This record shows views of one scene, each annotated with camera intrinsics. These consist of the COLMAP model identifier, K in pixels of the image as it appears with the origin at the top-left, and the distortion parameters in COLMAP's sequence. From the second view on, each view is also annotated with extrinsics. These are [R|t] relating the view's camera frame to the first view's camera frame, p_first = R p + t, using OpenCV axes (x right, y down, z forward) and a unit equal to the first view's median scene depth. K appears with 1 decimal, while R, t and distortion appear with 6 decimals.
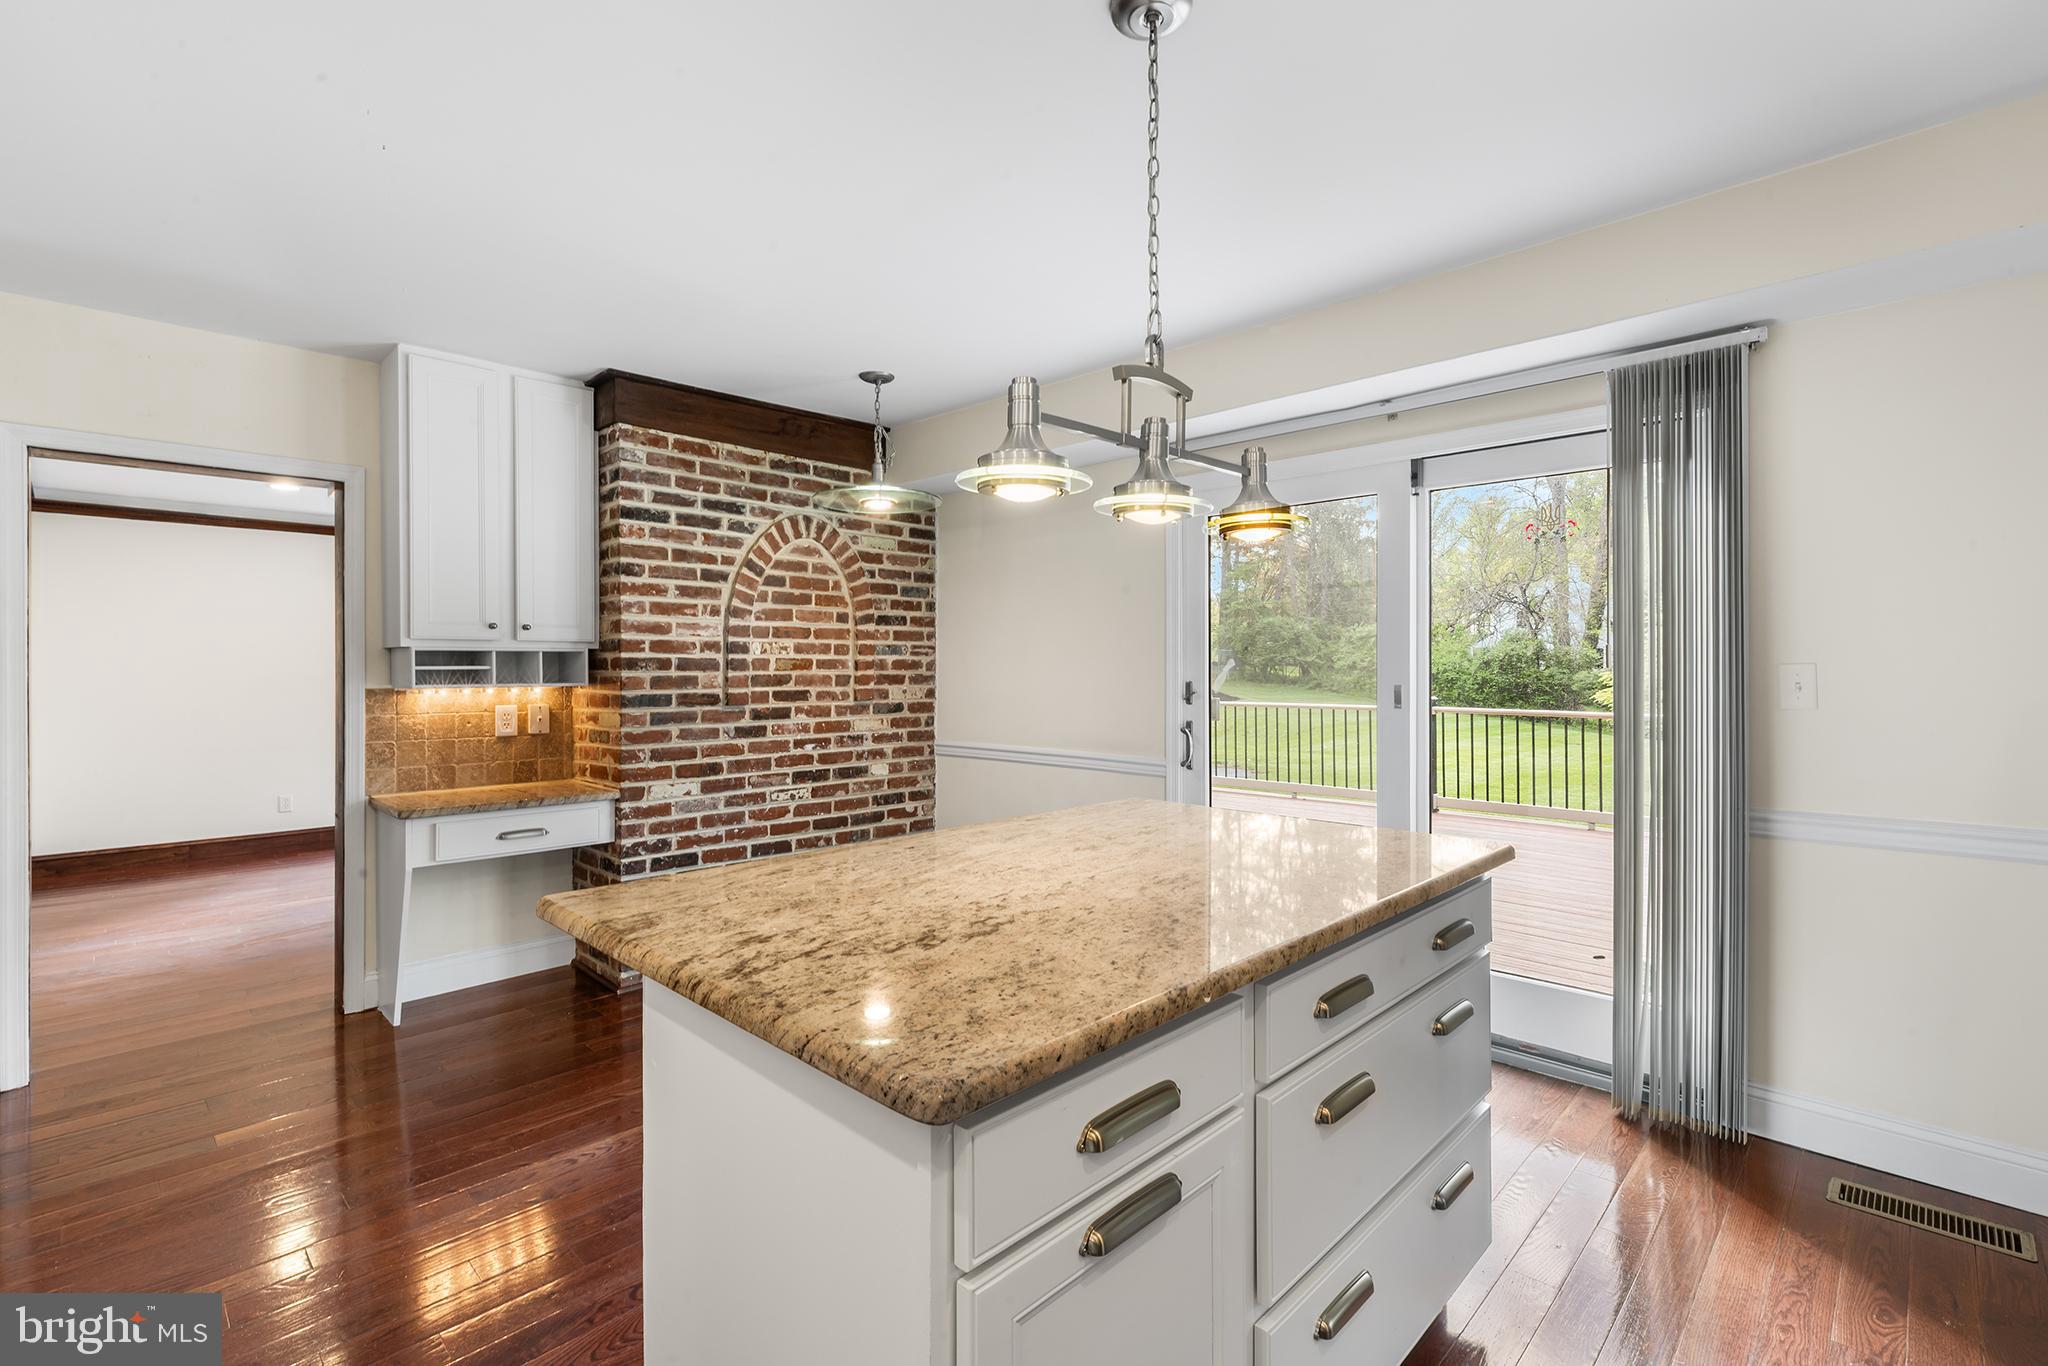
lens RADIAL K [[915.8, 0, 1029.0], [0, 915.8, 672.3], [0, 0, 1]] dist [0.004131, -0.000317]
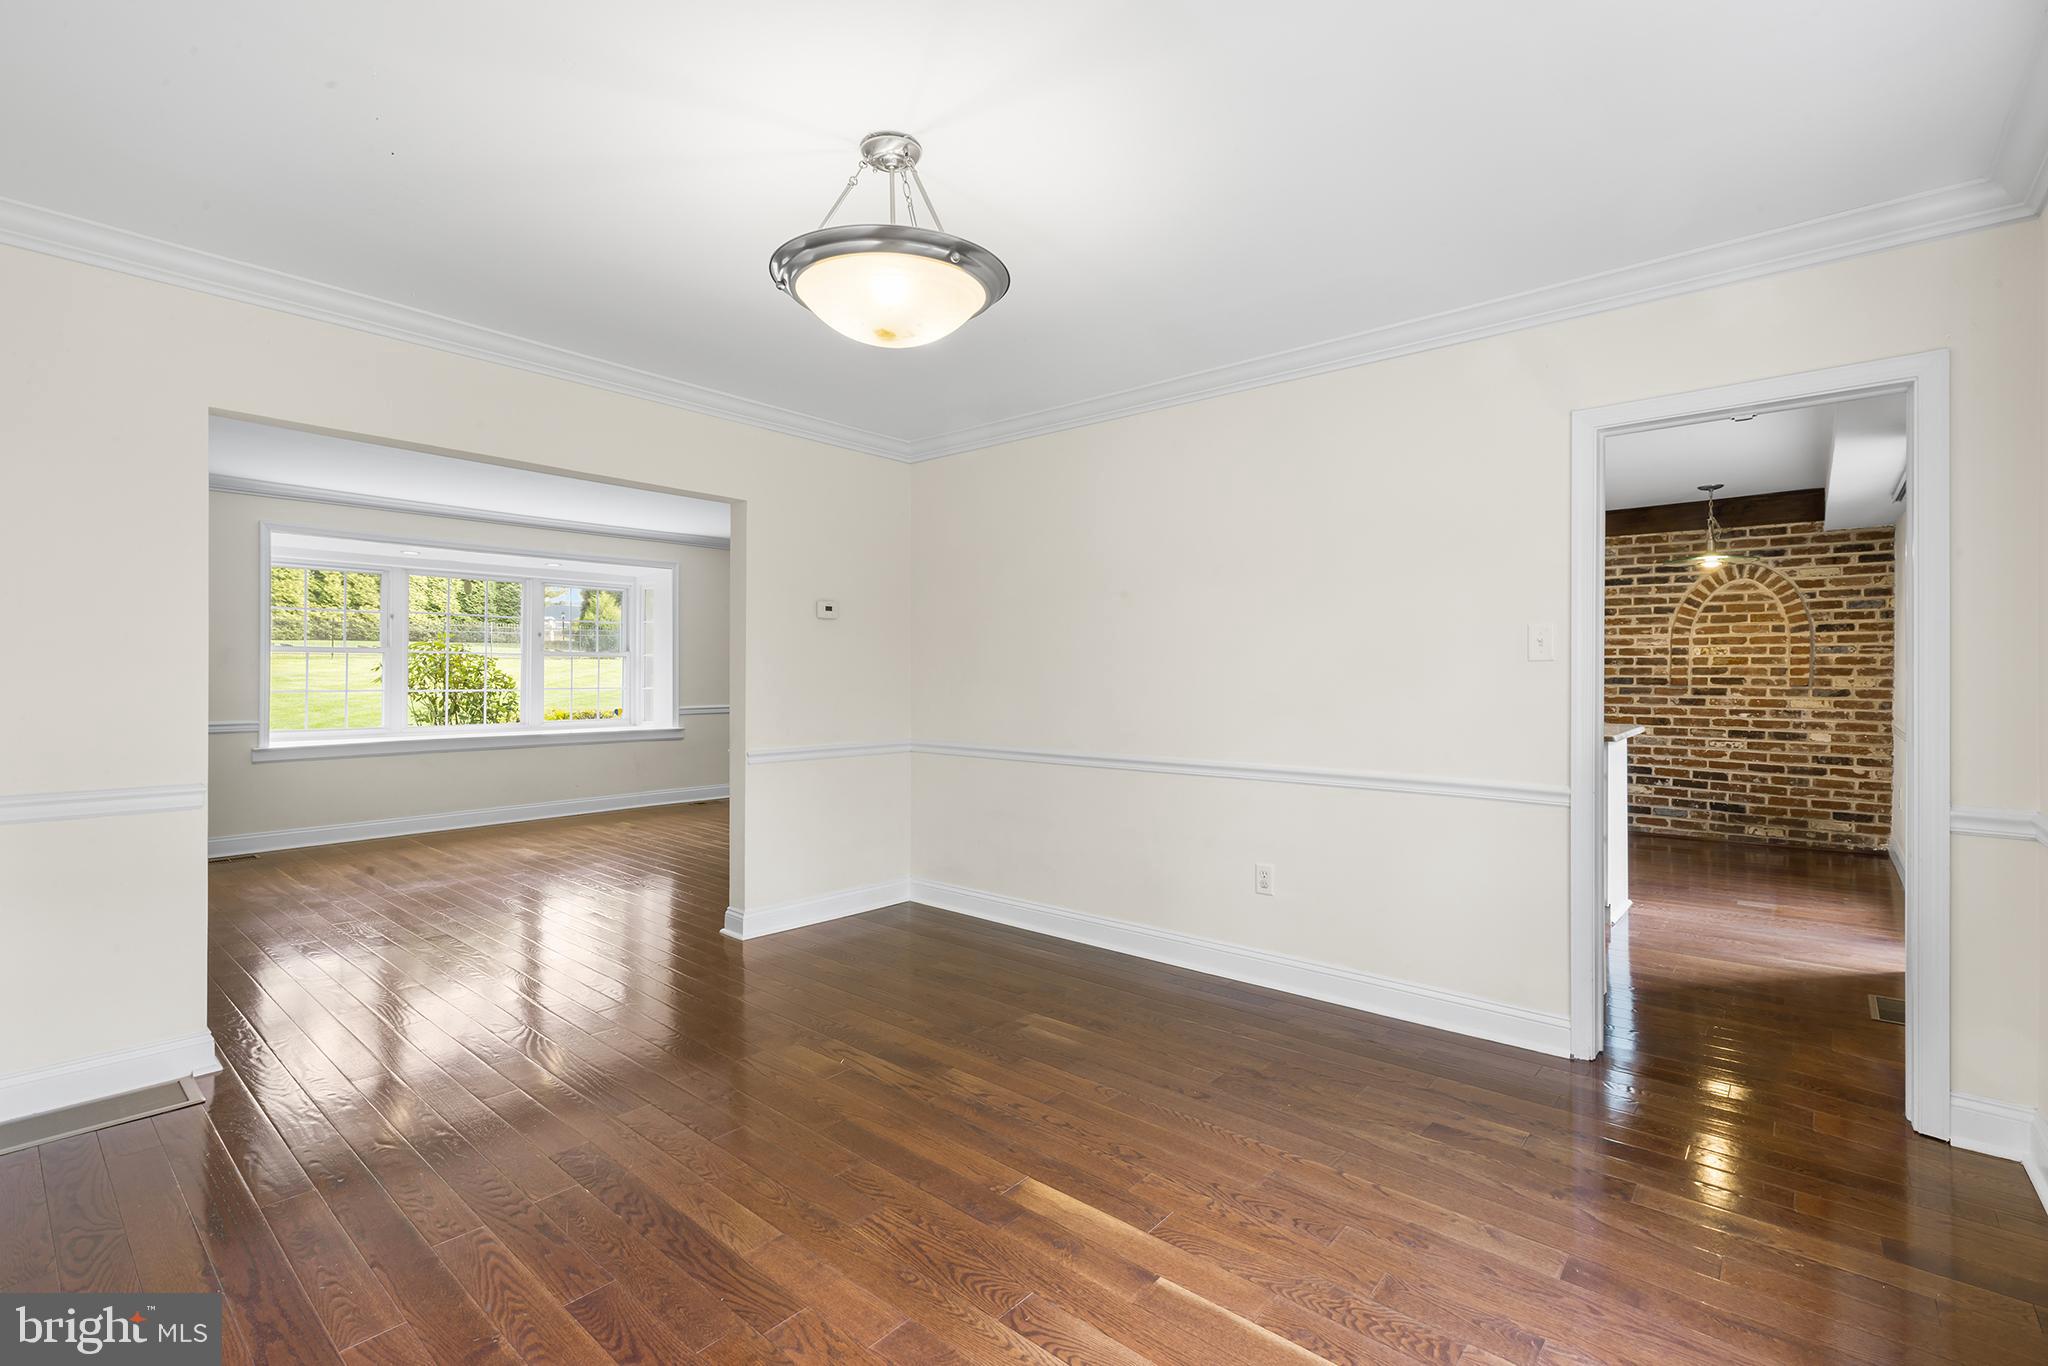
lens RADIAL K [[915.8, 0, 1035.3], [0, 915.8, 668.6], [0, 0, 1]] dist [0.004131, -0.000317]
pose [[0.074371, 0.005309, -0.997216, 1.200680], [-0.003341, 0.999982, 0.005075, 0.000366], [0.997225, 0.002954, 0.074388, -0.291282]]
